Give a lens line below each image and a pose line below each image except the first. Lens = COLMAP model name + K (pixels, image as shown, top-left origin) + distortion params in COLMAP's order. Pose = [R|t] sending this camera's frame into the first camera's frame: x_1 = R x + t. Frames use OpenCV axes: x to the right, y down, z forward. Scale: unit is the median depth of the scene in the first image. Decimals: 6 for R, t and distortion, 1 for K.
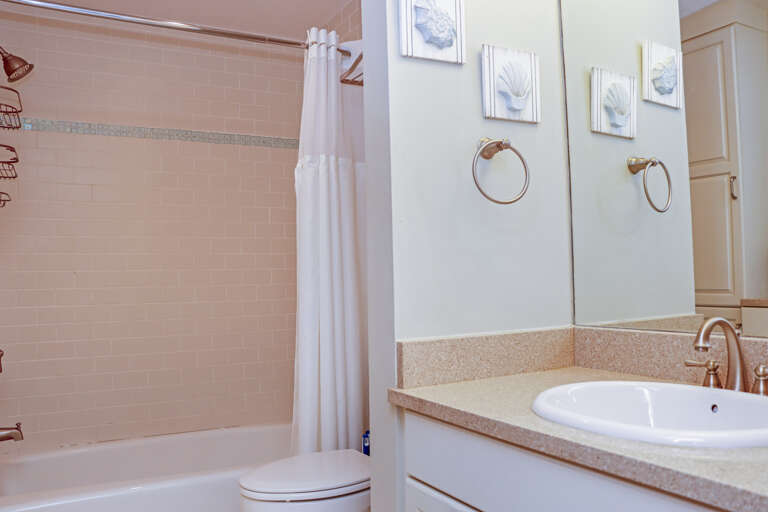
lens RADIAL K [[635.5, 0, 396.5], [0, 635.5, 255.7], [0, 0, 1]] dist [-0.157598, 0.134493]
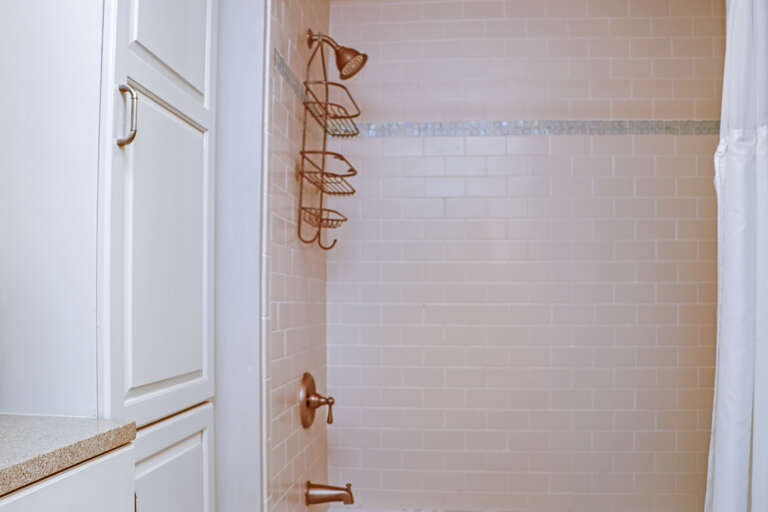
lens RADIAL K [[665.7, 0, 382.2], [0, 665.7, 272.5], [0, 0, 1]] dist [-0.167993, 0.129716]
pose [[0.803800, 0.006592, -0.594863, -0.047621], [-0.011408, 0.999926, -0.004334, -0.013753], [0.594790, 0.010270, 0.803815, 0.295455]]
